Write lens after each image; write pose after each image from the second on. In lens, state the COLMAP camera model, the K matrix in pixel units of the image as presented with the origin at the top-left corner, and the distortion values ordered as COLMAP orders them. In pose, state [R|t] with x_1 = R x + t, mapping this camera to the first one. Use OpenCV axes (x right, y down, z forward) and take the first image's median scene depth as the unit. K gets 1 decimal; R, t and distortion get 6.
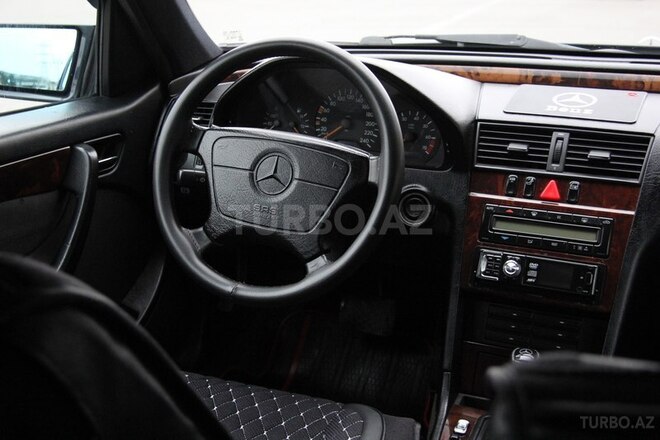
lens RADIAL K [[969.4, 0, 313.3], [0, 969.4, 222.2], [0, 0, 1]] dist [0.119349, 0.000000]
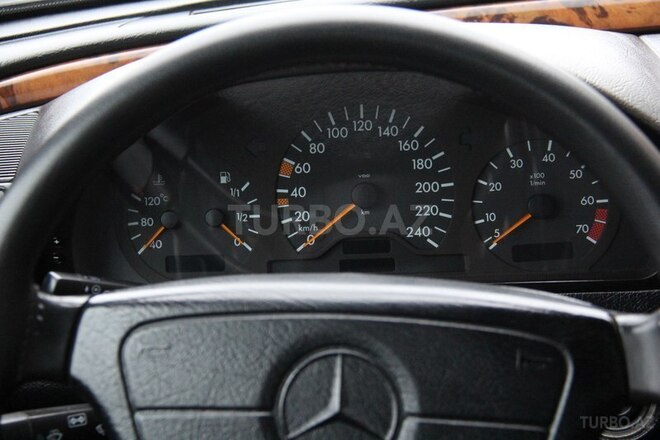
lens RADIAL K [[1806.8, 0, 326.4], [0, 1806.8, 221.0], [0, 0, 1]] dist [0.312681, 0.000000]
pose [[0.923935, -0.176653, 0.339321, -0.246713], [0.165542, 0.984273, 0.061666, -0.152214], [-0.344878, -0.000804, 0.938647, 0.368775]]
